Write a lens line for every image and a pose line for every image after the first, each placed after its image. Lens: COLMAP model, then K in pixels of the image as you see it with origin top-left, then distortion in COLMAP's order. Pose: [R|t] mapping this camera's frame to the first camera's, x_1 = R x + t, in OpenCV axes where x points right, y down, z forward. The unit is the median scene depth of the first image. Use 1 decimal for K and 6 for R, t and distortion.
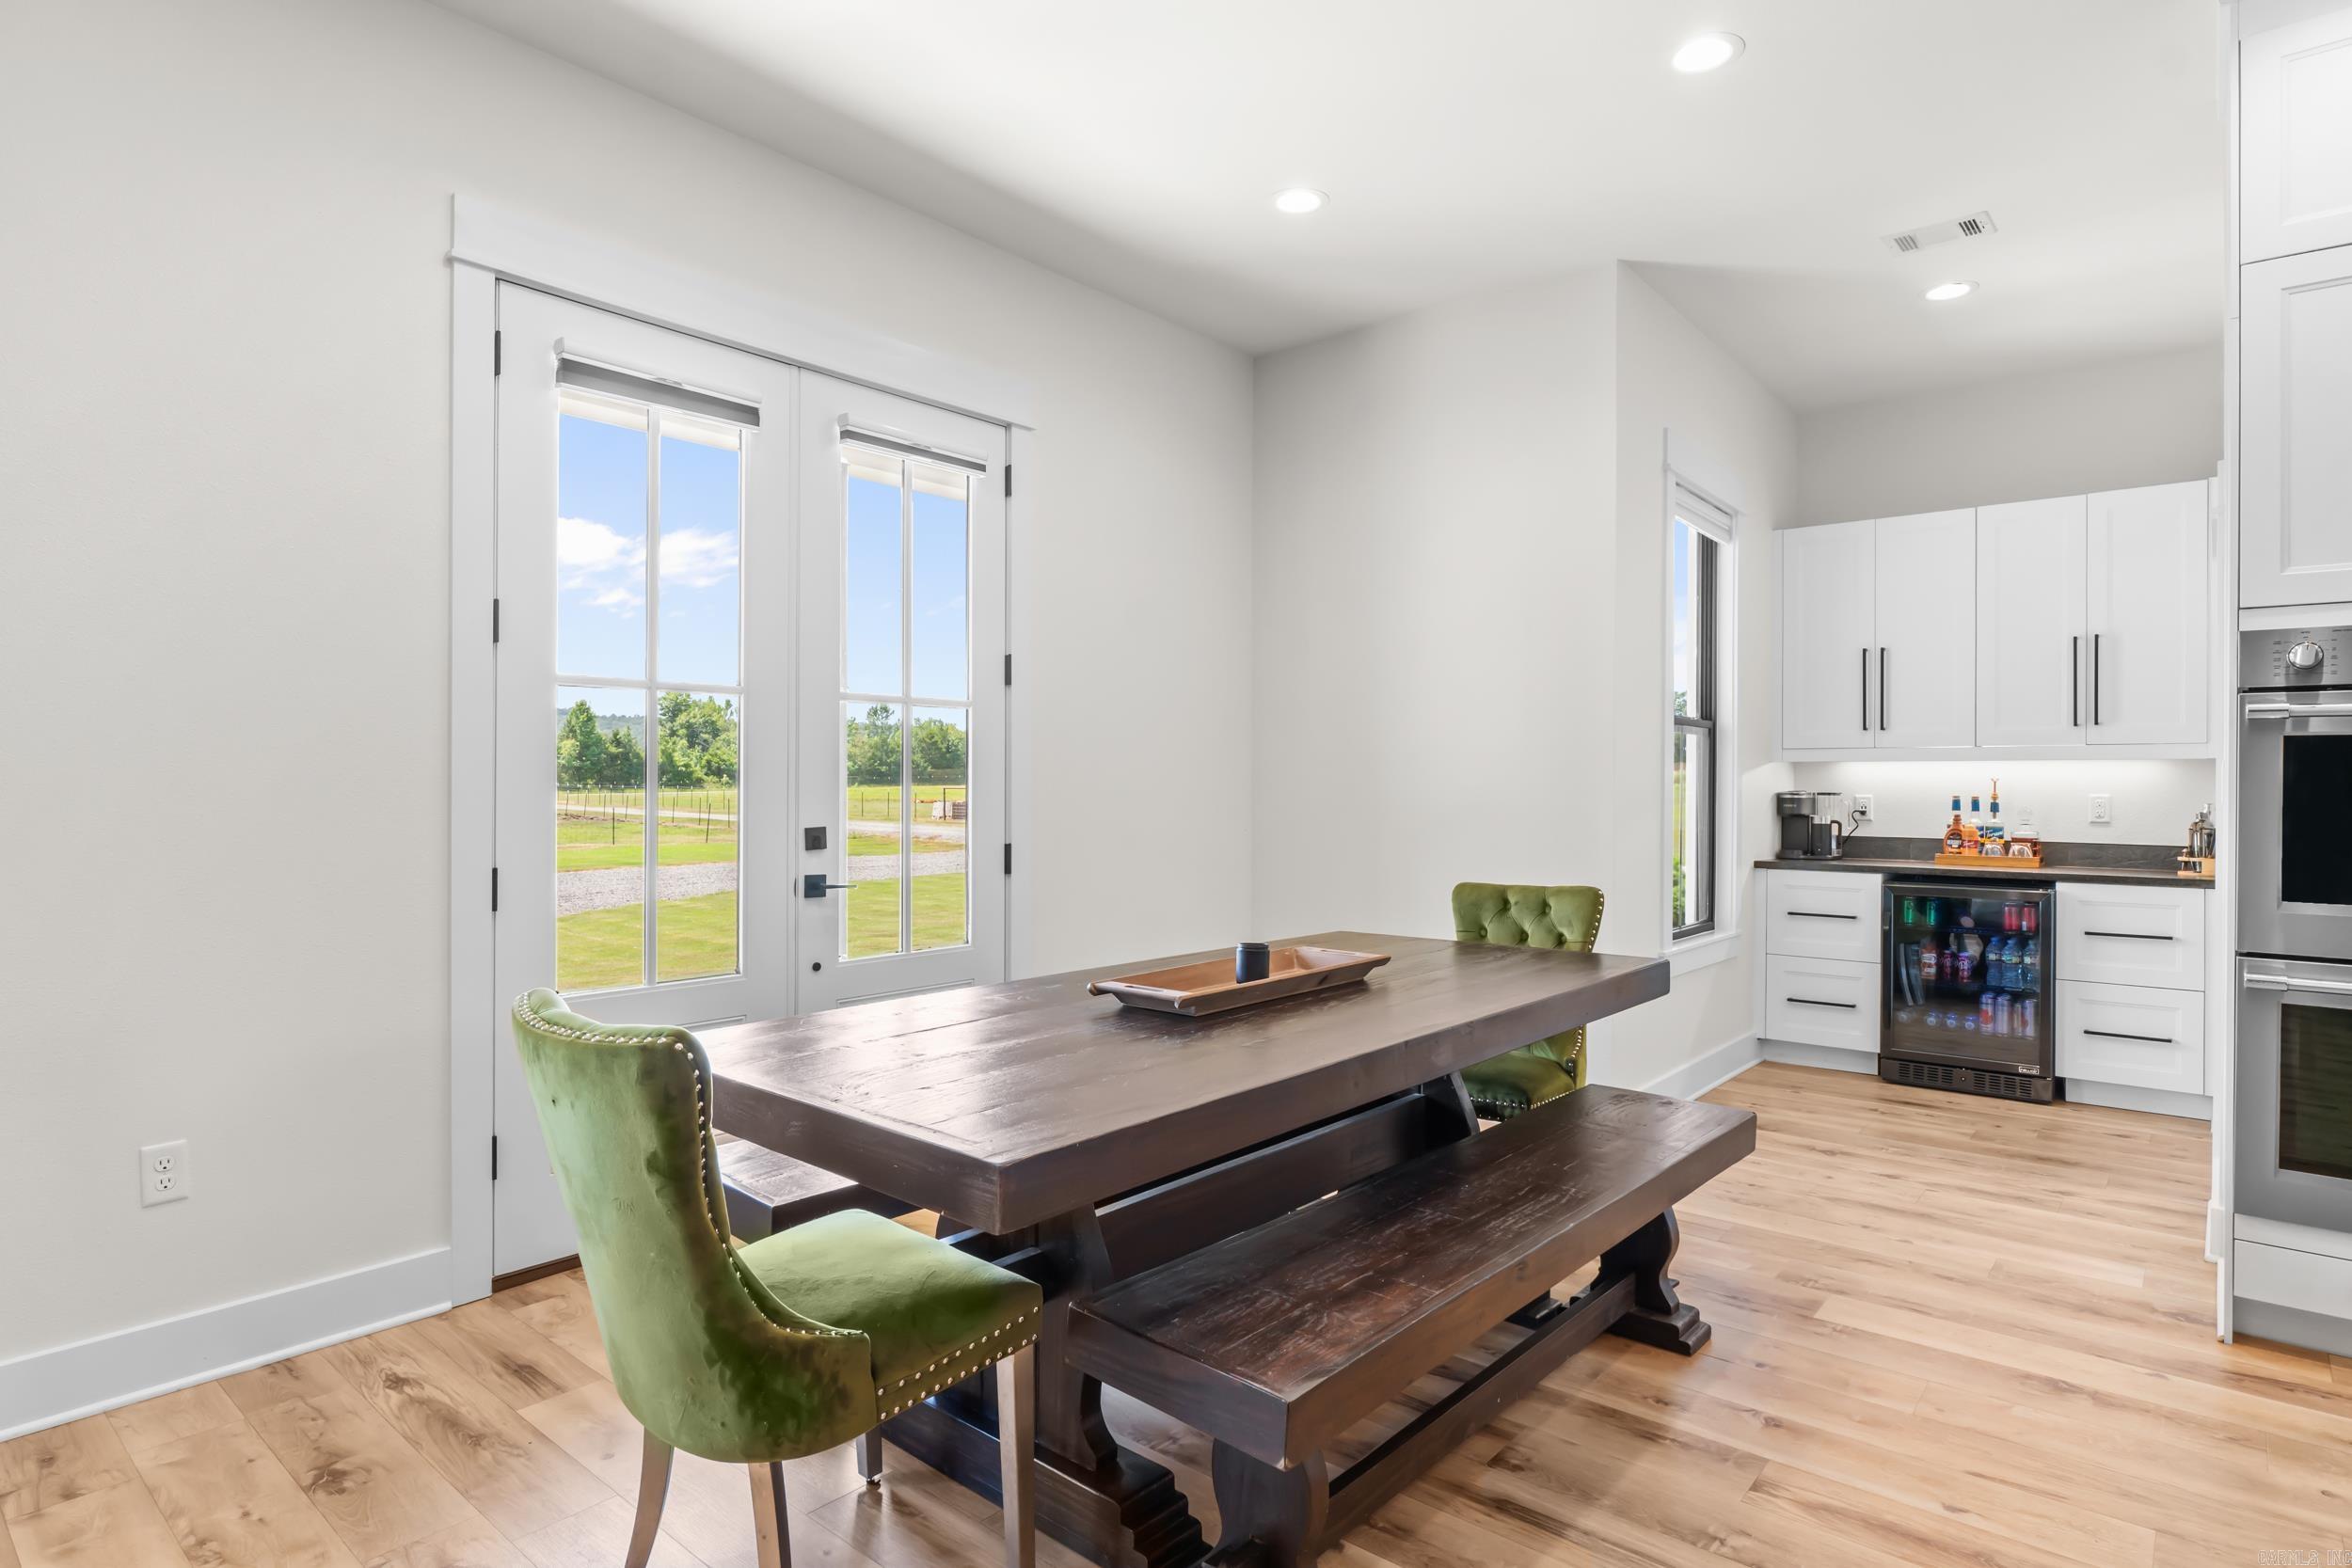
lens RADIAL K [[1230.9, 0, 1177.4], [0, 1230.9, 779.2], [0, 0, 1]] dist [-0.009873, -0.000586]
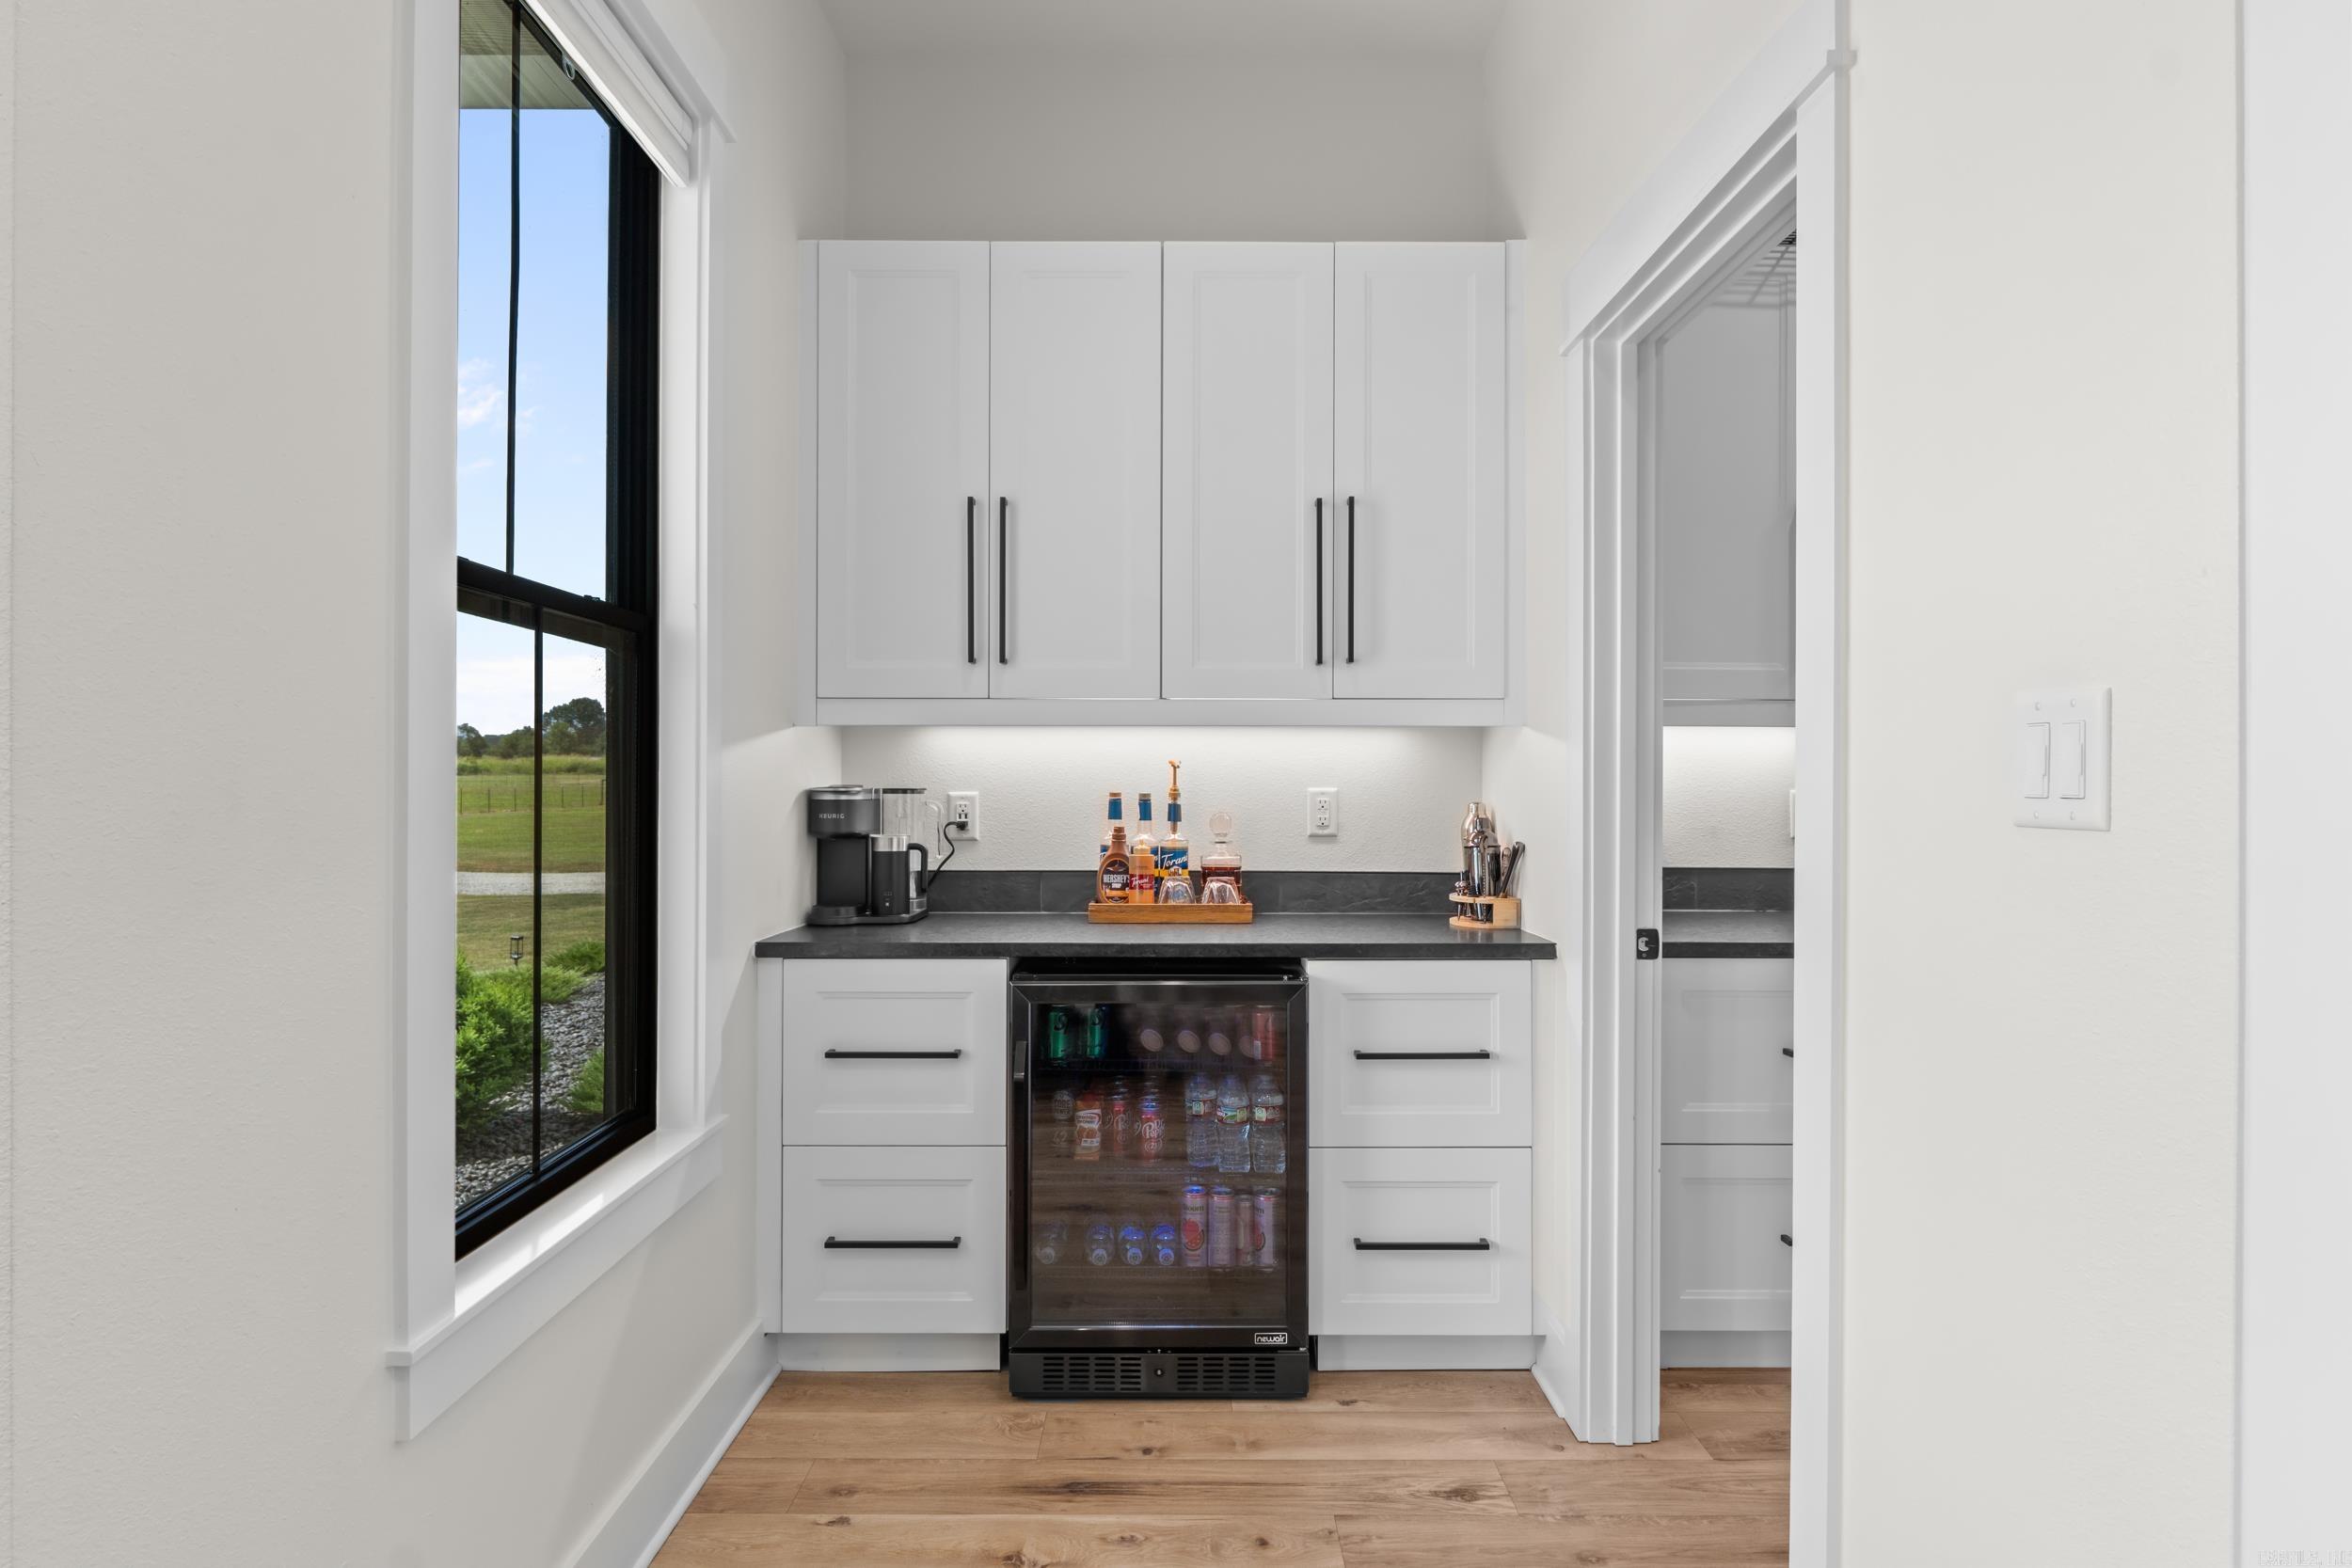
lens RADIAL K [[1255.1, 0, 1183.5], [0, 1255.1, 768.3], [0, 0, 1]] dist [-0.017923, -0.000190]
pose [[0.754507, -0.001662, 0.656290, 0.303168], [0.000883, 0.999998, 0.001517, 0.001992], [-0.656291, -0.000565, 0.754507, 0.581955]]
